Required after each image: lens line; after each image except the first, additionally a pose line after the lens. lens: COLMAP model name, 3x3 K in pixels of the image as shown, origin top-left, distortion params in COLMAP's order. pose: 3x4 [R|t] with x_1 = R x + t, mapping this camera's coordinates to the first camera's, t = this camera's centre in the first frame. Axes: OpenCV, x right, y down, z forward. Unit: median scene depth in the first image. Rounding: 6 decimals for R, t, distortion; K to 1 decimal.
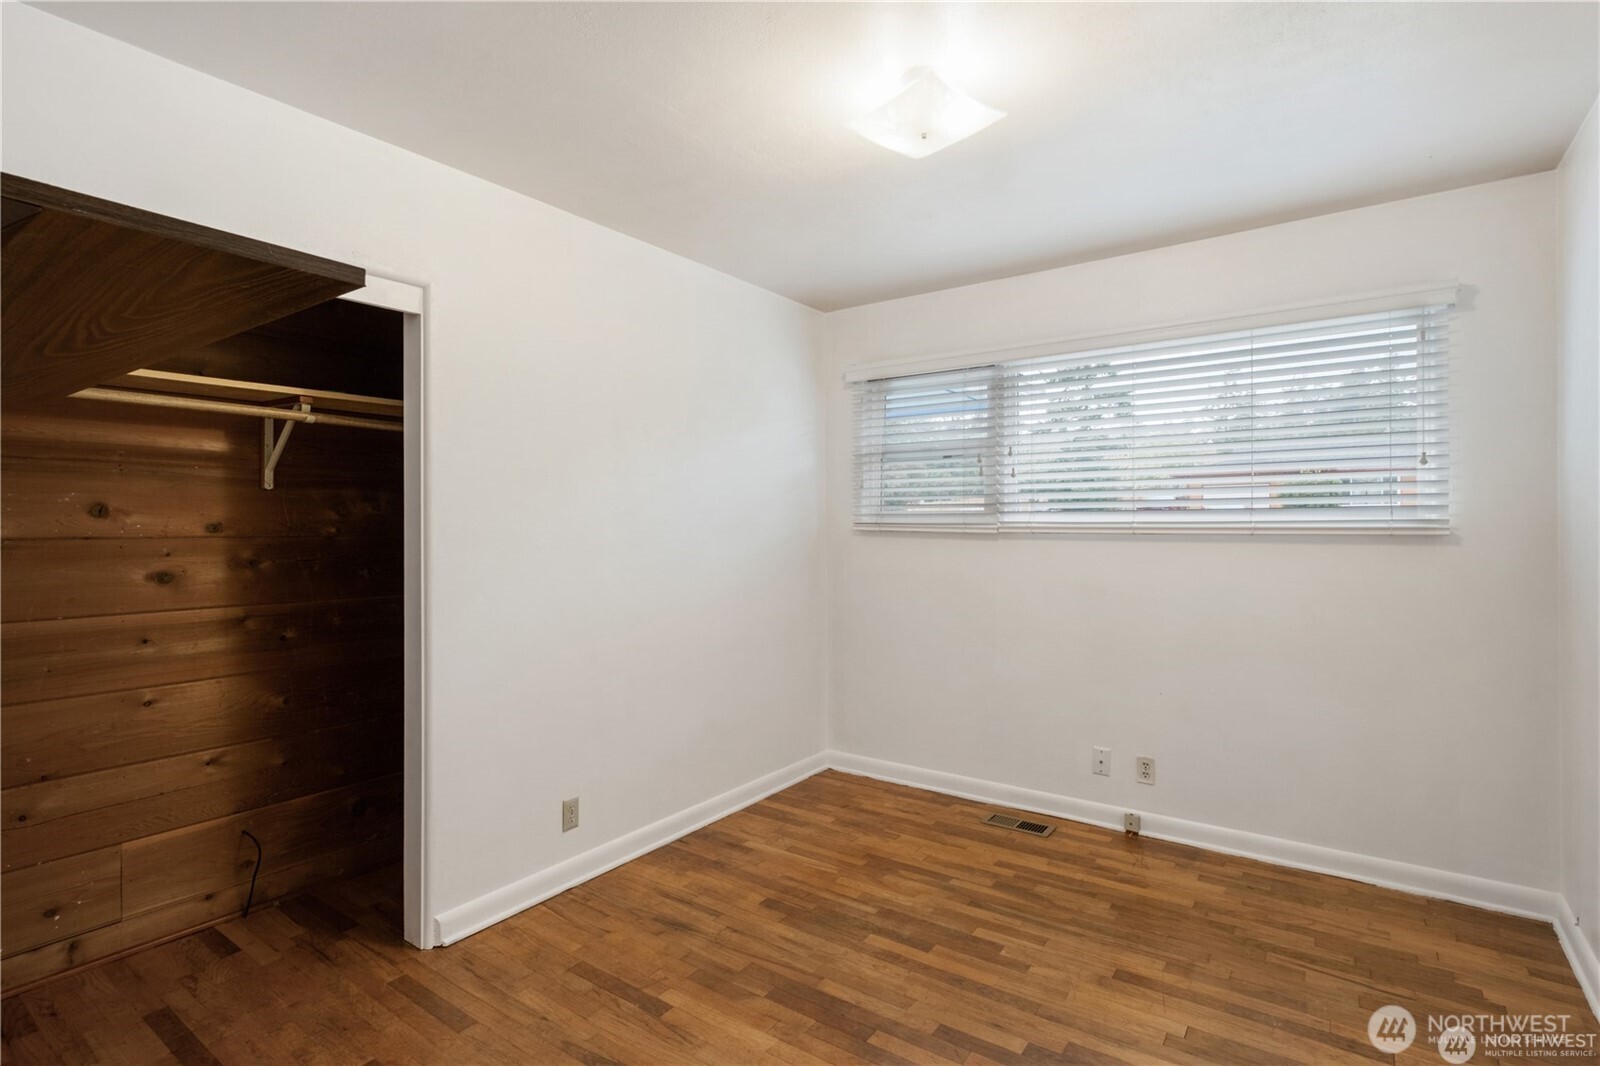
lens RADIAL K [[753.1, 0, 800.0], [0, 753.1, 533.0], [0, 0, 1]] dist [0.000076, -0.000794]
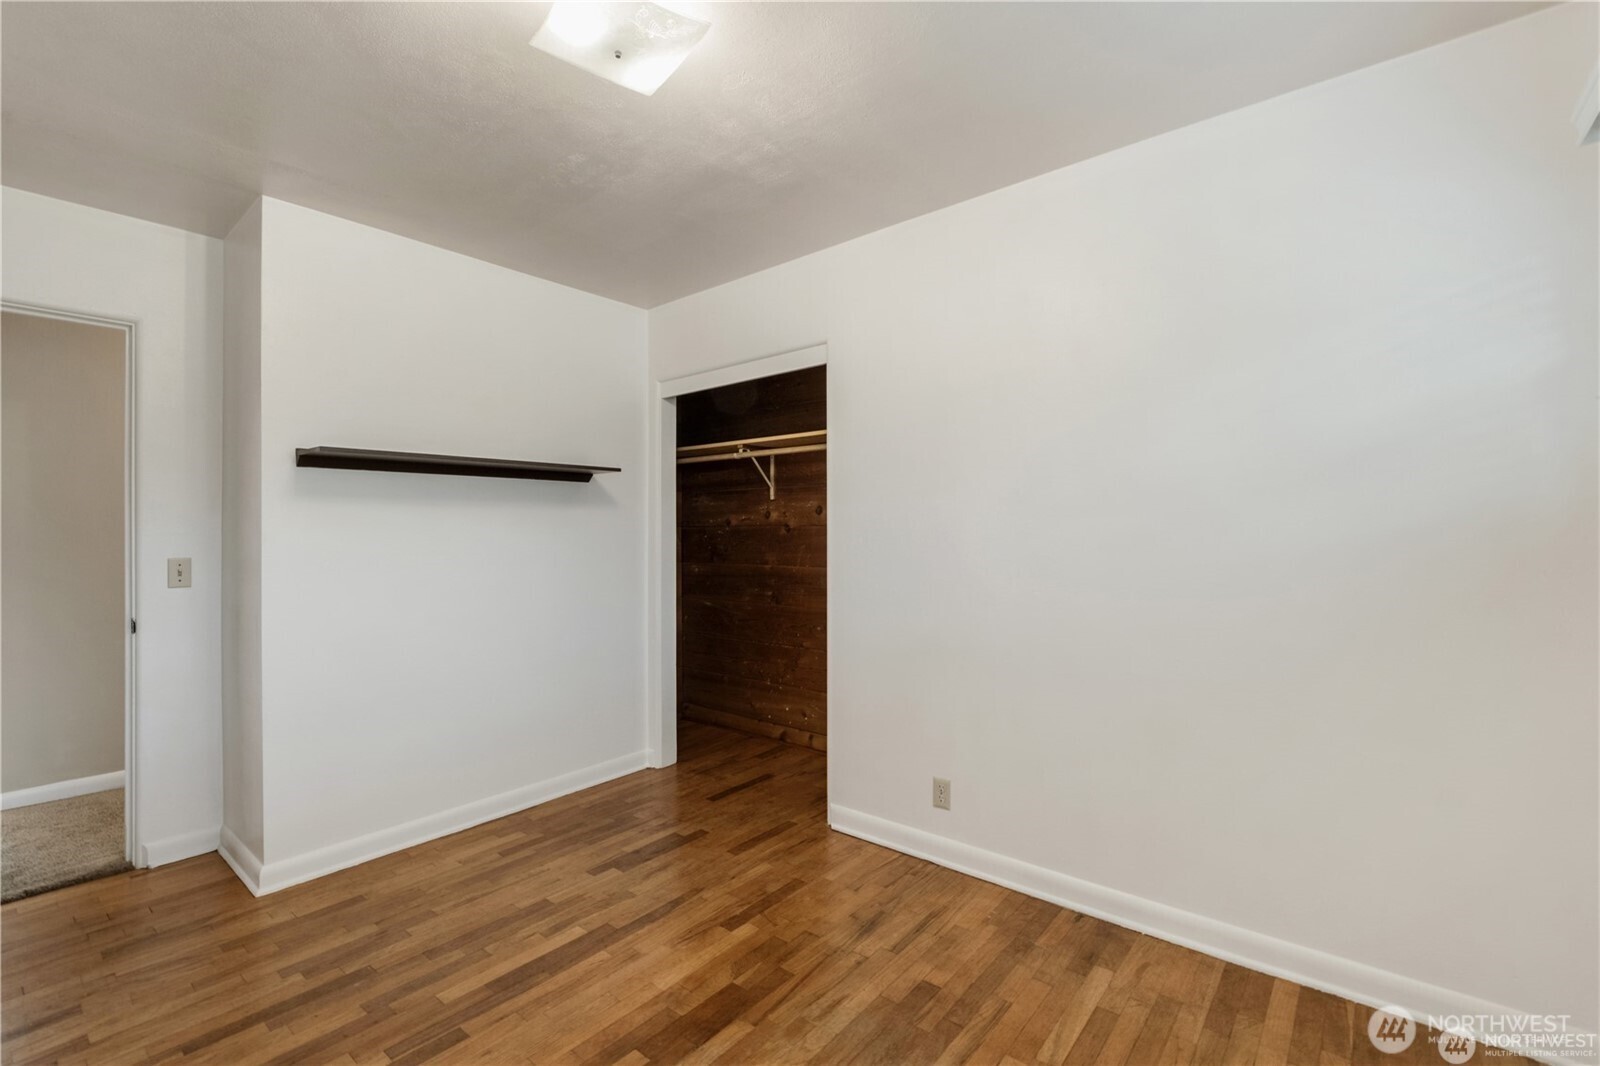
lens RADIAL K [[700.7, 0, 798.6], [0, 700.7, 535.7], [0, 0, 1]] dist [0.000361, -0.006223]
pose [[-0.064114, 0.013759, -0.997848, 0.724245], [0.004139, 0.999900, 0.013521, 0.008760], [0.997934, -0.003263, -0.064164, 0.960381]]
